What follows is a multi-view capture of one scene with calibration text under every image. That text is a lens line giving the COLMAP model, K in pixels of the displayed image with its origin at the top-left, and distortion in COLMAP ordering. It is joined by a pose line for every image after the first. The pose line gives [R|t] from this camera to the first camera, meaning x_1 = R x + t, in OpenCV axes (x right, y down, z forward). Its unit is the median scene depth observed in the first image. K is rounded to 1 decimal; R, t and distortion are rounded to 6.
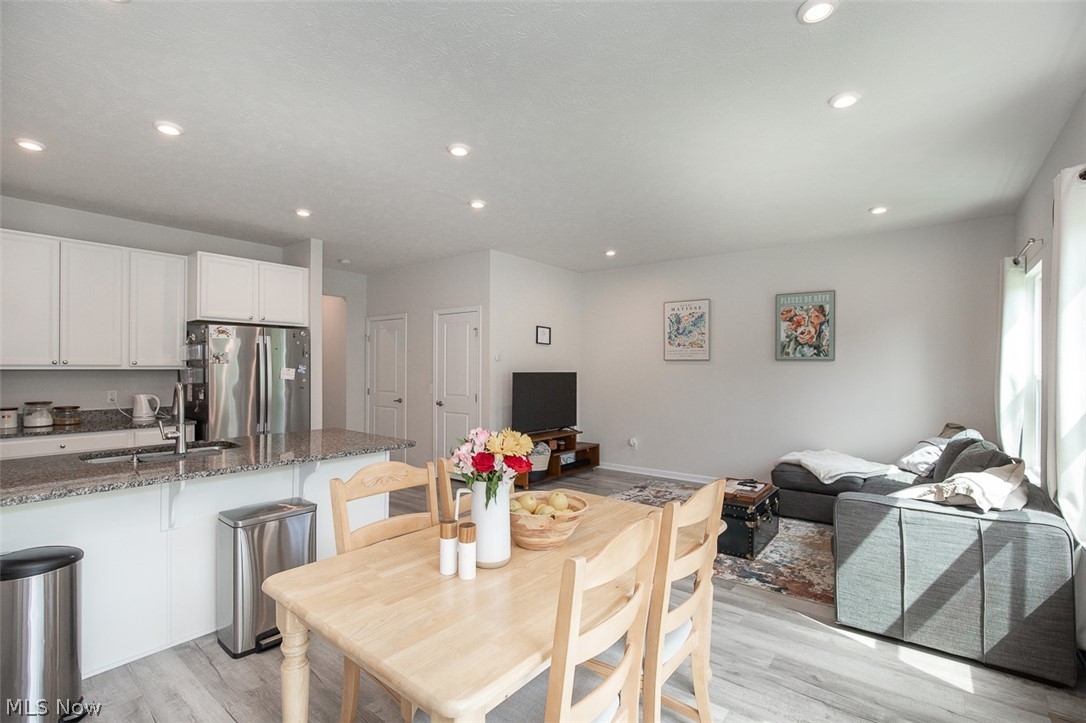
lens RADIAL K [[493.4, 0, 542.8], [0, 493.4, 365.8], [0, 0, 1]] dist [-0.013655, 0.000910]
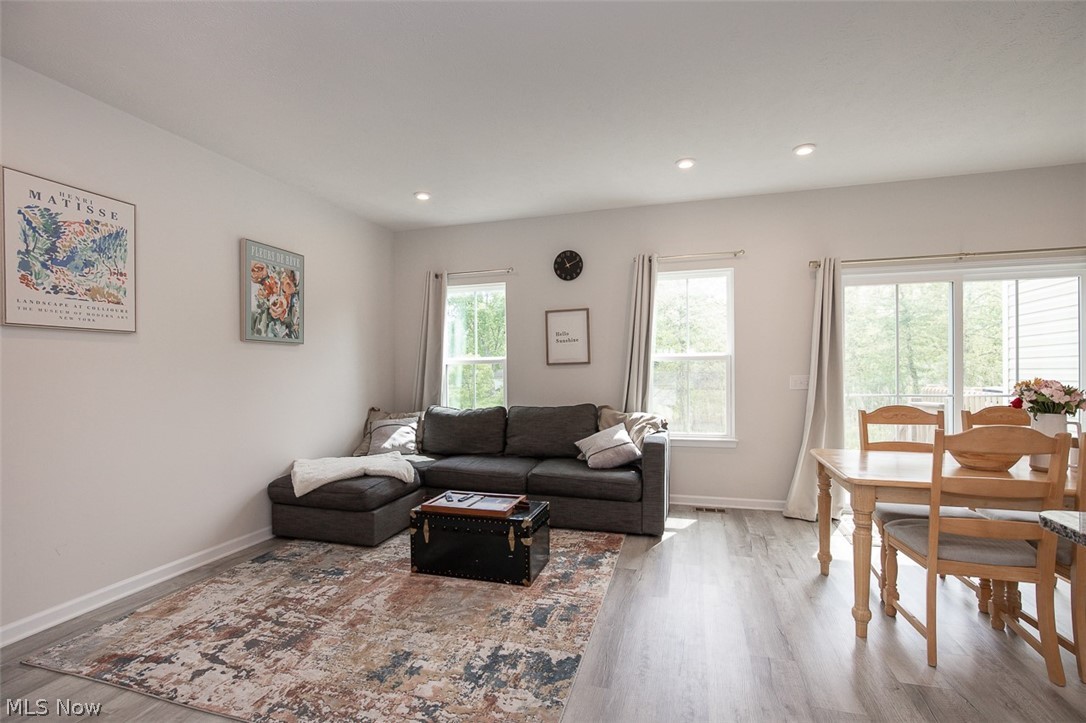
lens RADIAL K [[500.6, 0, 540.5], [0, 500.6, 373.7], [0, 0, 1]] dist [-0.013108, 0.001060]
pose [[-0.364099, -0.009998, 0.931307, -0.290395], [0.005028, 0.999907, 0.012700, 0.027603], [-0.931347, 0.009307, -0.364015, 0.925394]]
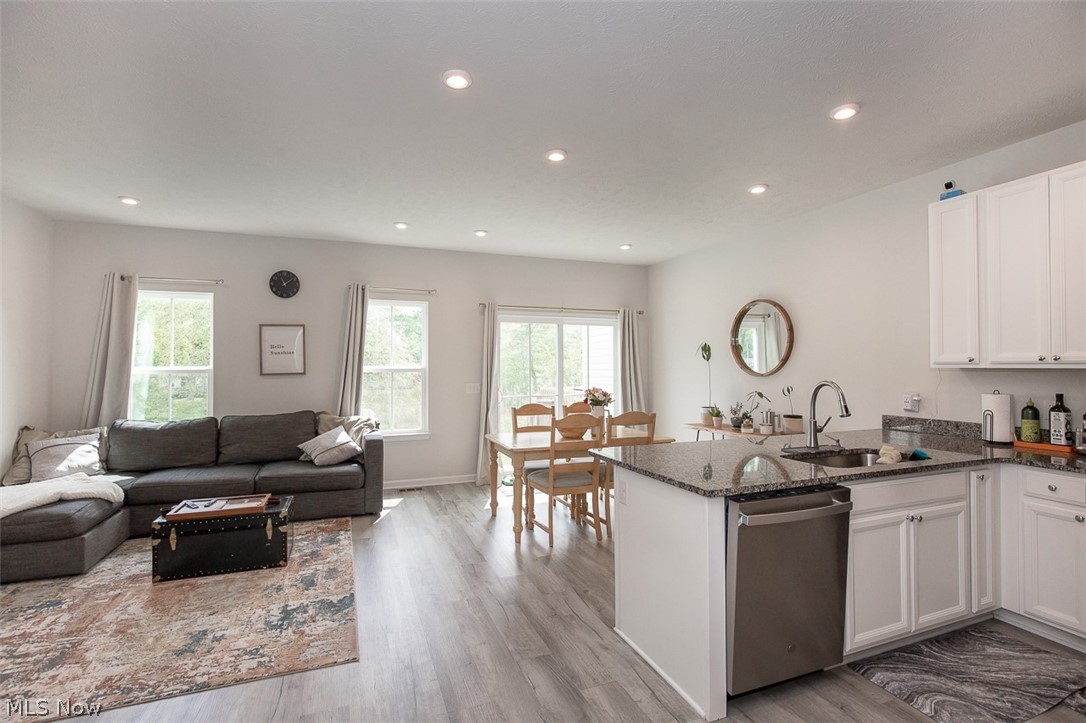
lens RADIAL K [[498.6, 0, 536.5], [0, 498.6, 361.7], [0, 0, 1]] dist [-0.015206, 0.006516]
pose [[-0.854670, 0.001941, 0.519167, -0.401025], [-0.003786, 0.999943, -0.009971, 0.003763], [-0.519157, -0.010487, -0.854614, 1.132797]]
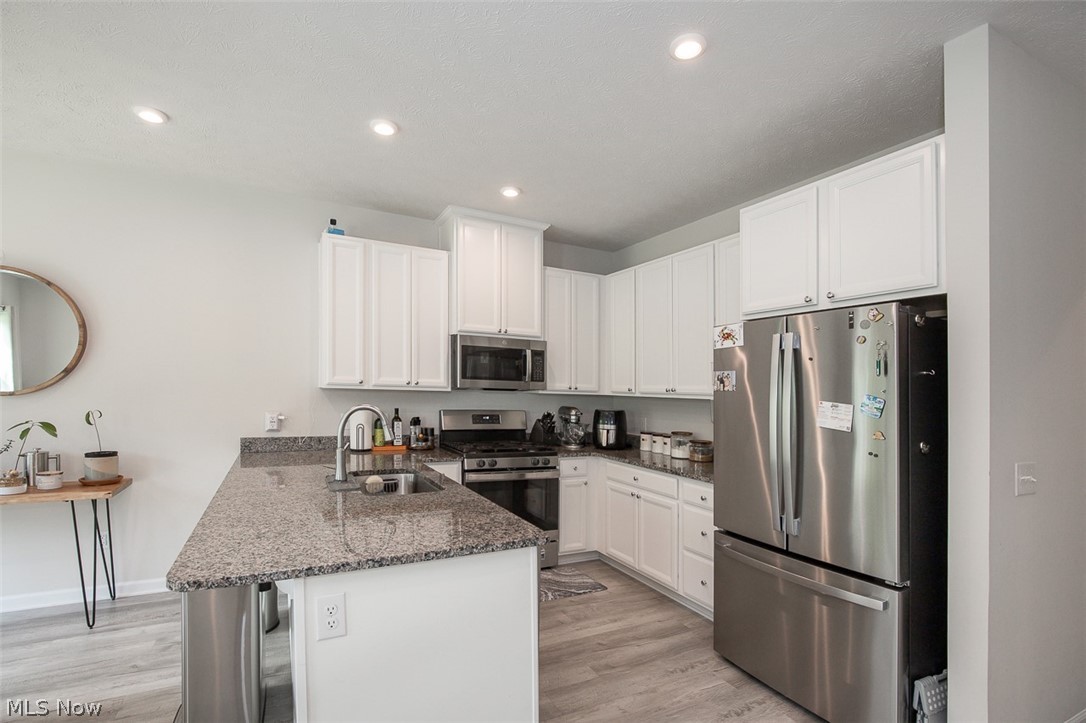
lens RADIAL K [[502.0, 0, 528.0], [0, 502.0, 400.7], [0, 0, 1]] dist [-0.000789, 0.000496]
pose [[-0.432057, 0.005535, -0.901829, -0.018611], [-0.024597, 0.999537, 0.017918, 0.001422], [0.901511, 0.029924, -0.431721, 0.878585]]
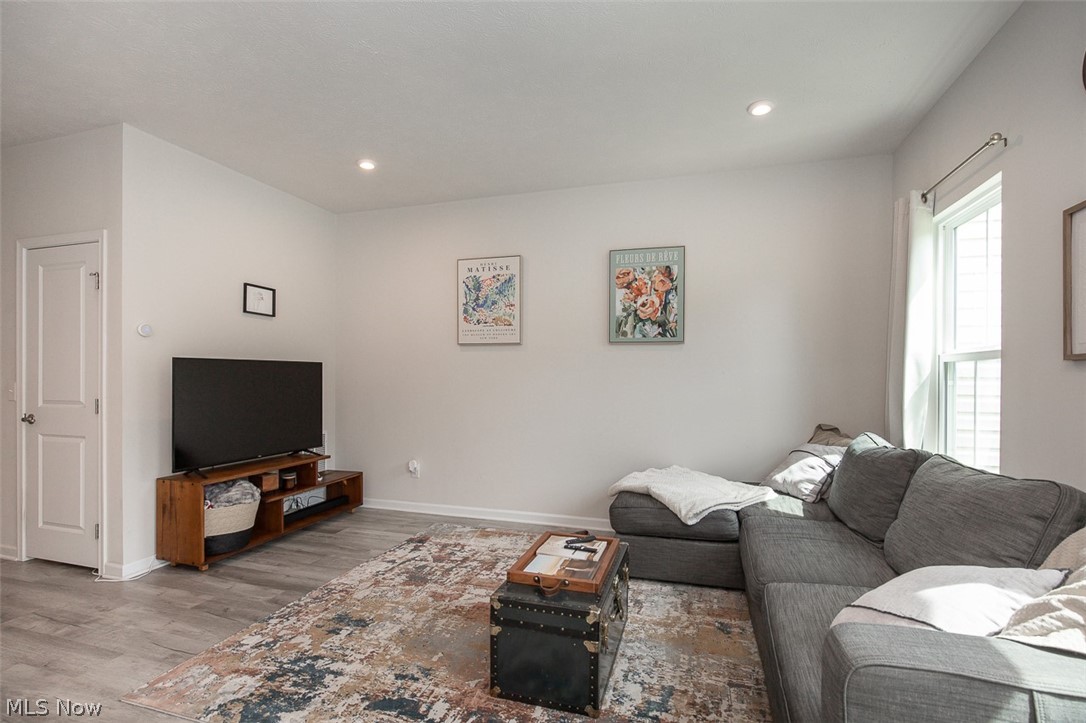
lens RADIAL K [[500.6, 0, 545.5], [0, 500.6, 374.5], [0, 0, 1]] dist [-0.010226, 0.000711]
pose [[0.934139, -0.002399, 0.356902, 0.136781], [0.000126, 0.999980, 0.006393, 0.031157], [-0.356910, -0.005927, 0.934120, 0.377066]]
